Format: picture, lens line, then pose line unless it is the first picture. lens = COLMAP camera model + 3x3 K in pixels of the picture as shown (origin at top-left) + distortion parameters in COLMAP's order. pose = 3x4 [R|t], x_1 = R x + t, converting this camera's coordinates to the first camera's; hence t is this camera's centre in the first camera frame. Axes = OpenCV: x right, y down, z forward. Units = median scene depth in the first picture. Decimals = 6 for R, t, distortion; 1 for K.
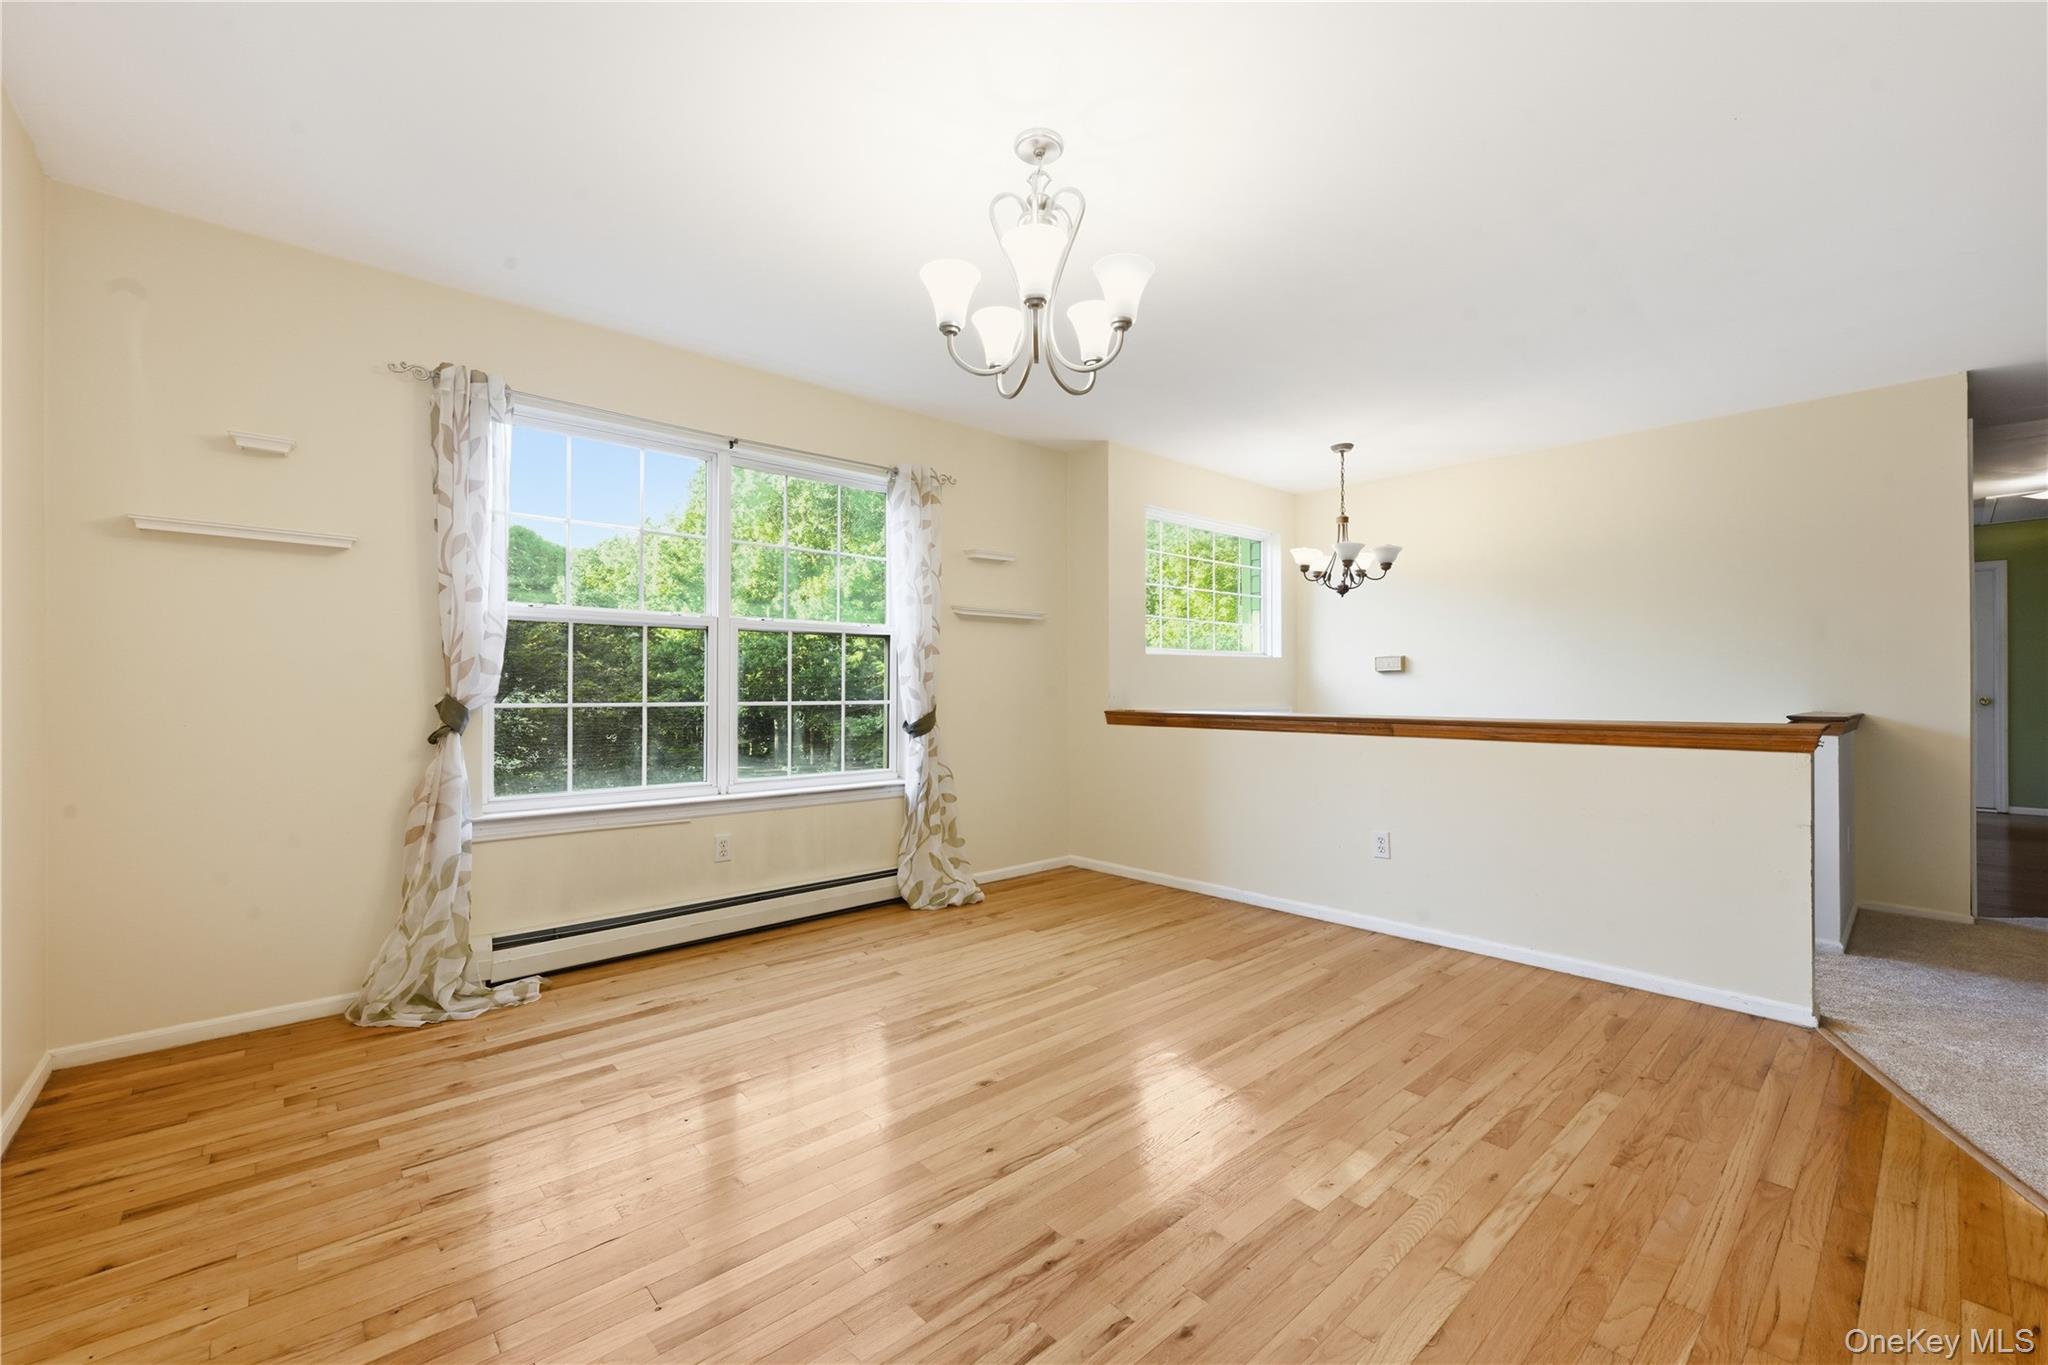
lens RADIAL K [[834.3, 0, 1020.3], [0, 834.3, 683.9], [0, 0, 1]] dist [-0.001749, 0.000108]
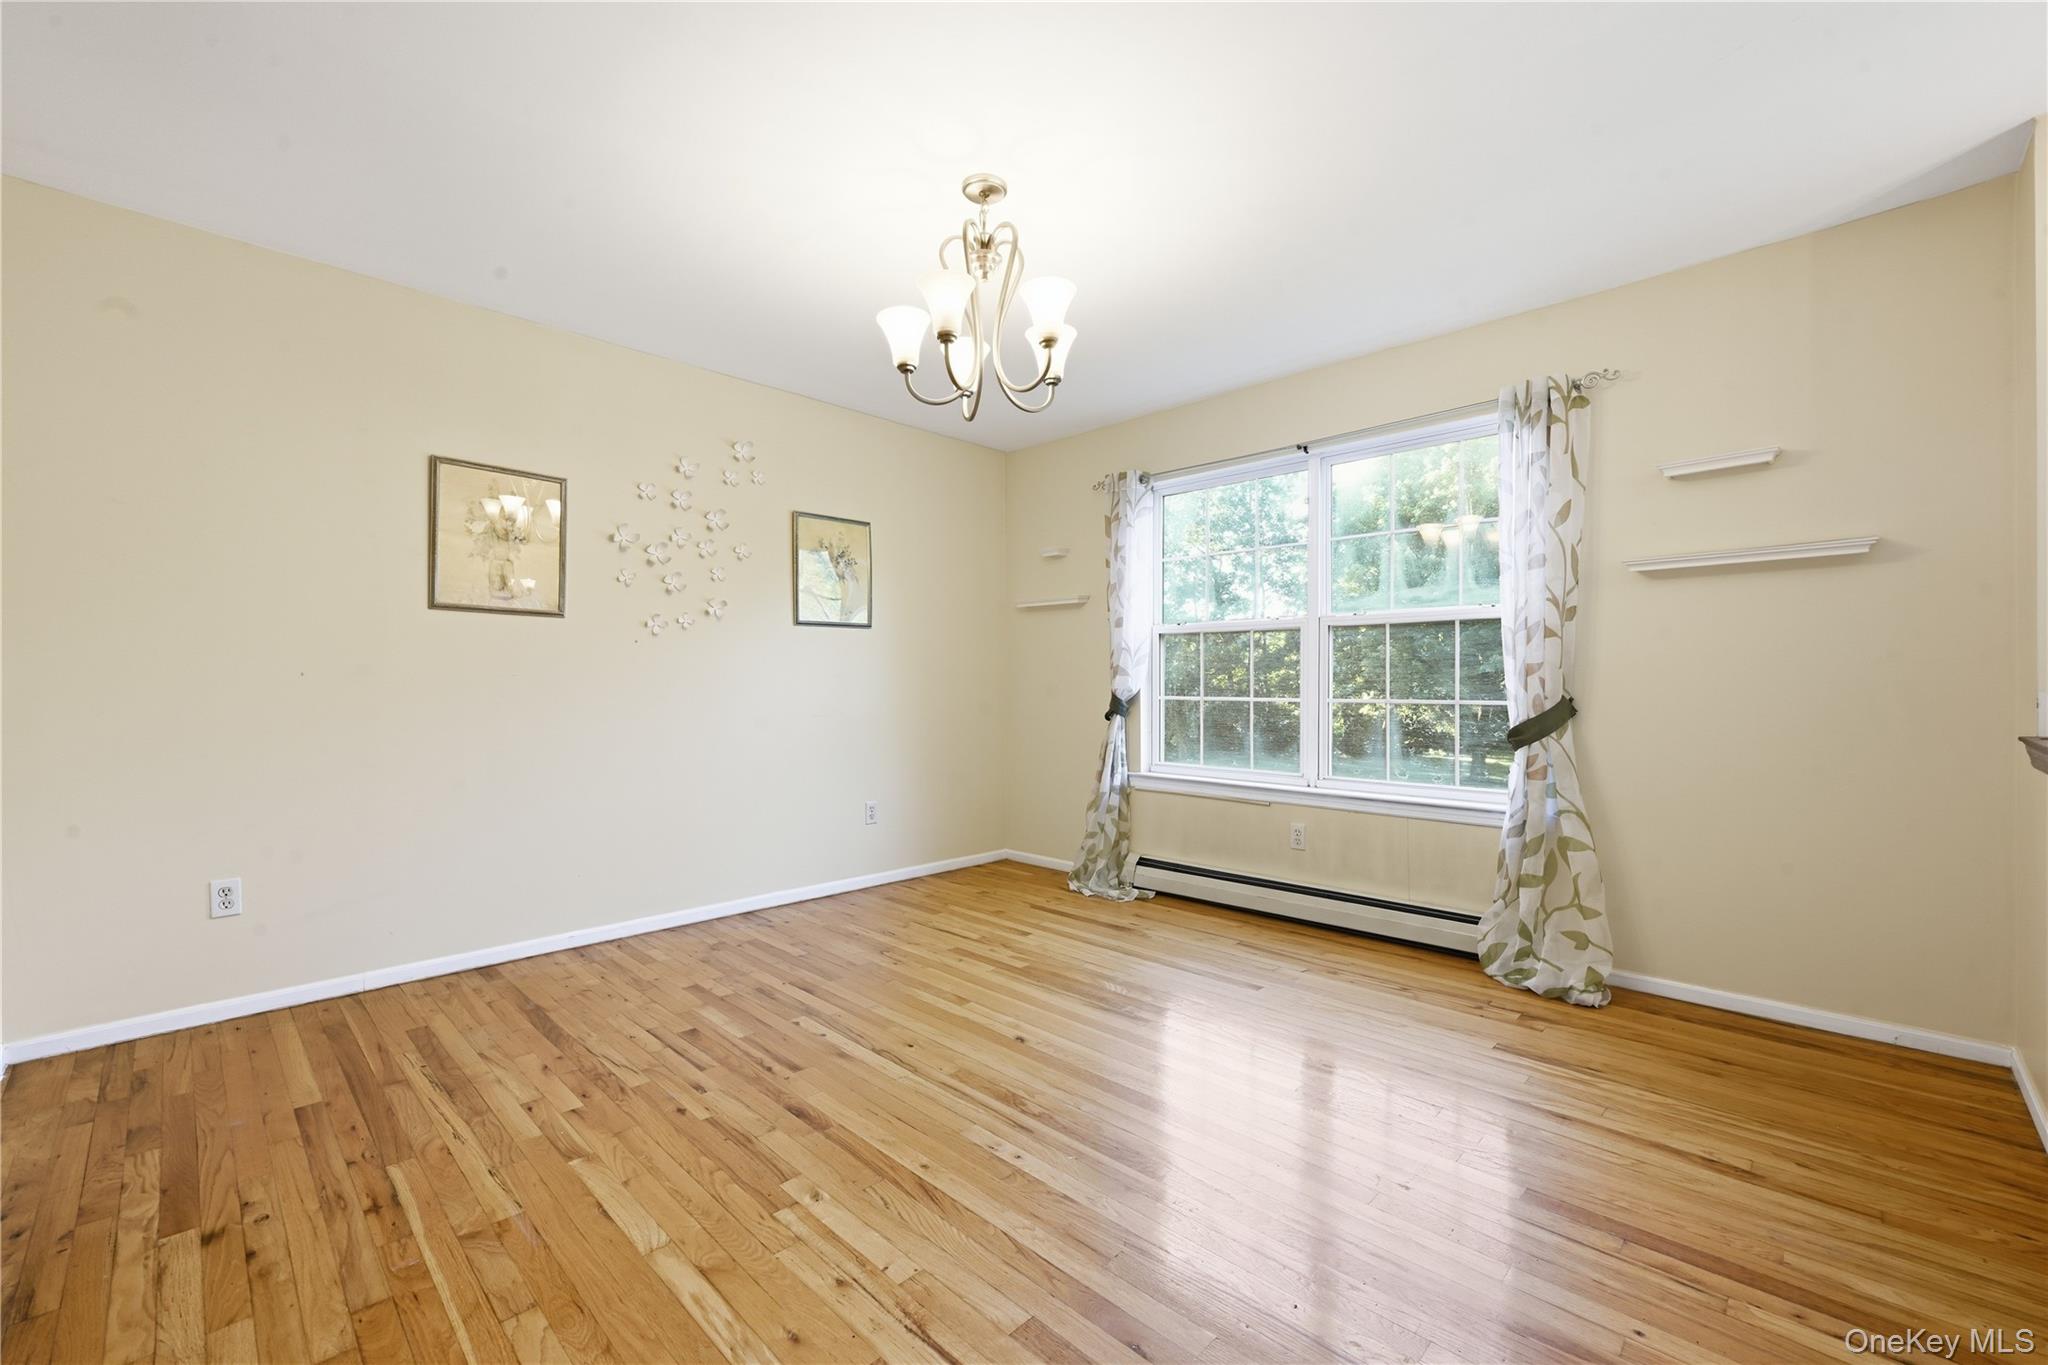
lens RADIAL K [[834.3, 0, 1020.3], [0, 834.3, 683.9], [0, 0, 1]] dist [-0.001749, 0.000108]
pose [[0.062356, -0.000691, -0.998054, 0.712263], [0.004389, 0.999990, -0.000418, 0.003432], [0.998044, -0.004354, 0.062358, 0.621514]]
